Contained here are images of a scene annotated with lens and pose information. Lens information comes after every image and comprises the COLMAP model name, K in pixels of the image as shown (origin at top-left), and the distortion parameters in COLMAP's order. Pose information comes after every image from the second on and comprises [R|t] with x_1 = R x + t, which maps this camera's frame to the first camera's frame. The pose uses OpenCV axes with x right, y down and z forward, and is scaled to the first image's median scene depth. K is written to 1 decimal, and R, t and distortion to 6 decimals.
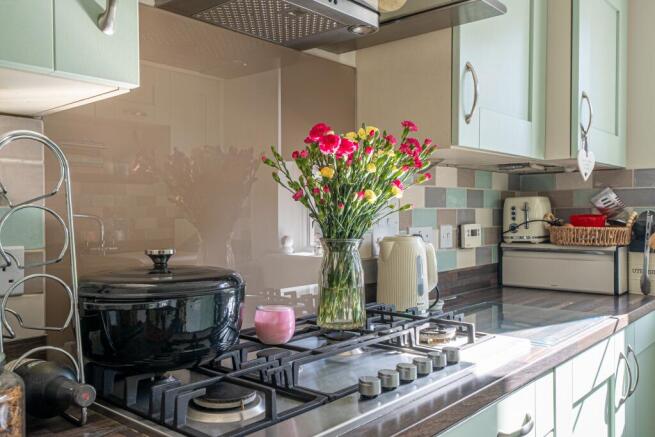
lens RADIAL K [[567.7, 0, 327.5], [0, 567.7, 218.5], [0, 0, 1]] dist [-0.002997, -0.000614]
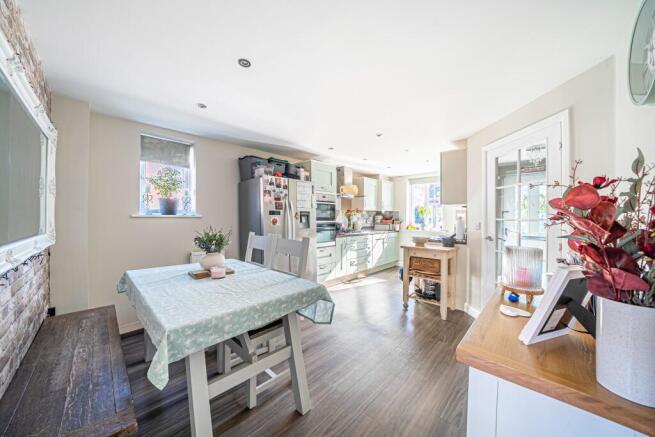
lens RADIAL K [[230.8, 0, 327.5], [0, 230.8, 218.5], [0, 0, 1]] dist [-0.001020, -0.000060]
pose [[0.998999, 0.006388, -0.044271, -0.137355], [-0.006863, 0.999920, -0.010587, 0.034909], [0.044200, 0.010881, 0.998963, -2.186466]]
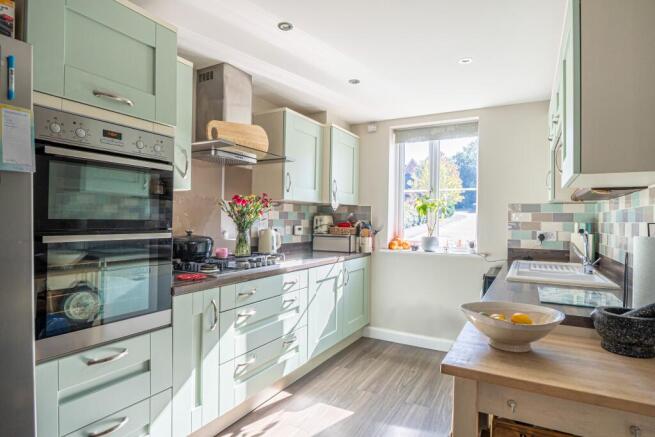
lens RADIAL K [[371.1, 0, 327.5], [0, 371.1, 218.5], [0, 0, 1]] dist [-0.003767, -0.000798]
pose [[0.980024, 0.017923, 0.198071, 0.057195], [-0.015013, 0.999756, -0.016182, 0.003030], [-0.198312, 0.012885, 0.980054, -0.891752]]
